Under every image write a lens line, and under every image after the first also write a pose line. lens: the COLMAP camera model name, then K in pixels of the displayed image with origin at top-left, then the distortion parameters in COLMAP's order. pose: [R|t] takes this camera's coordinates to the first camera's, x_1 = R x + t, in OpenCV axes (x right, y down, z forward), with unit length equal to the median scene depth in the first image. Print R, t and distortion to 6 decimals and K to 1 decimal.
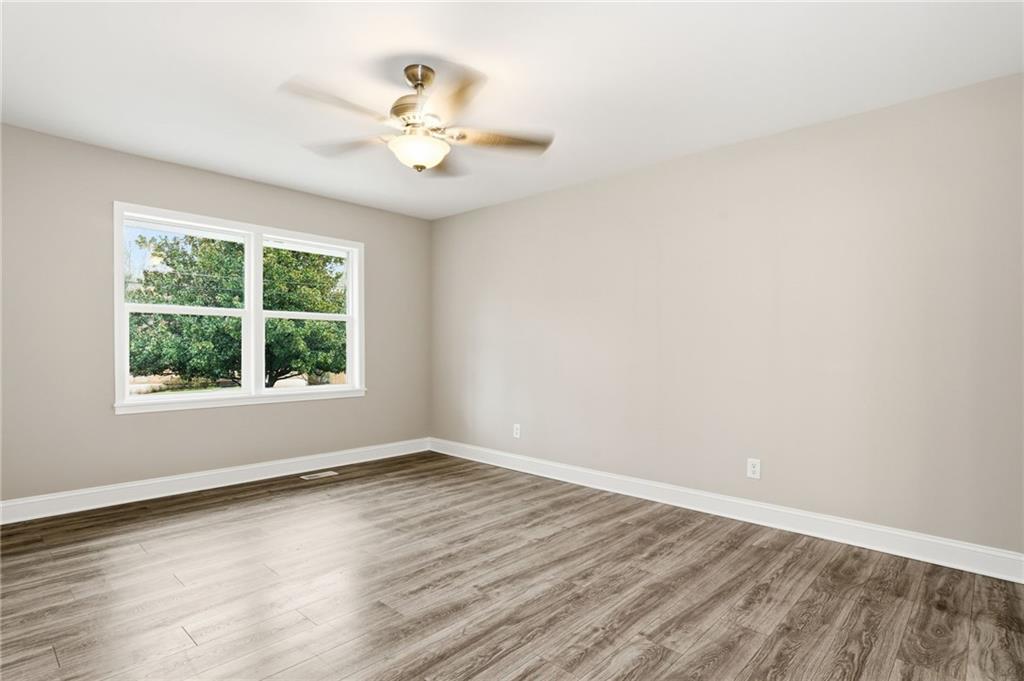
lens RADIAL K [[515.5, 0, 512.0], [0, 515.5, 340.5], [0, 0, 1]] dist [-0.008472, -0.000192]
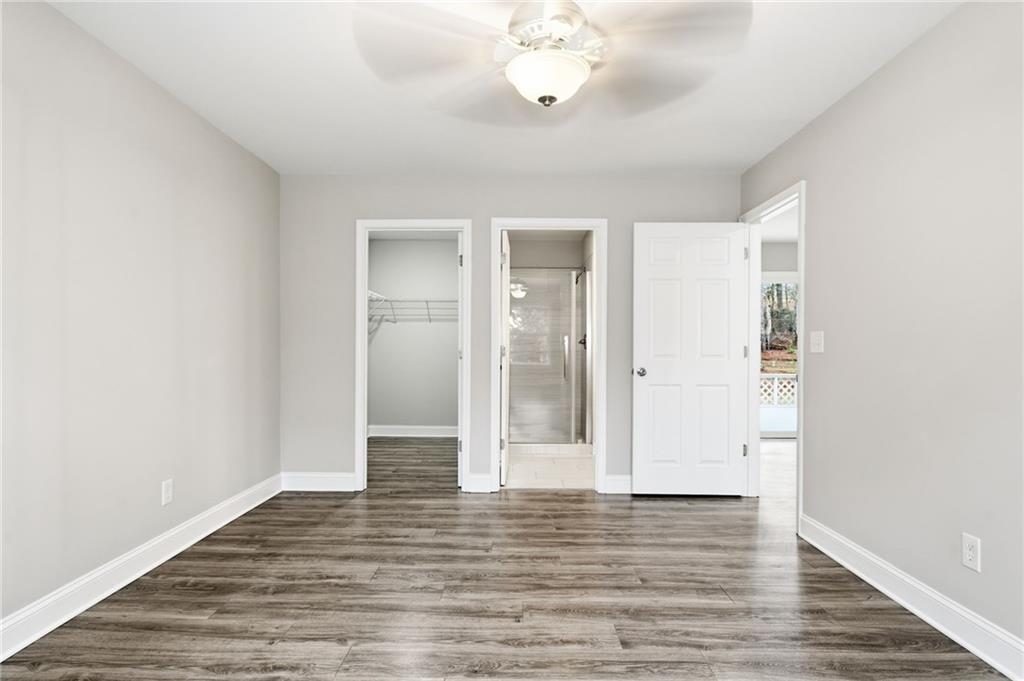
lens RADIAL K [[515.5, 0, 512.0], [0, 515.5, 340.5], [0, 0, 1]] dist [-0.008472, -0.000192]
pose [[-0.648340, 0.000344, 0.761351, -0.683827], [-0.020357, 0.999635, -0.017787, 0.010931], [-0.761079, -0.027030, -0.648096, 1.478882]]
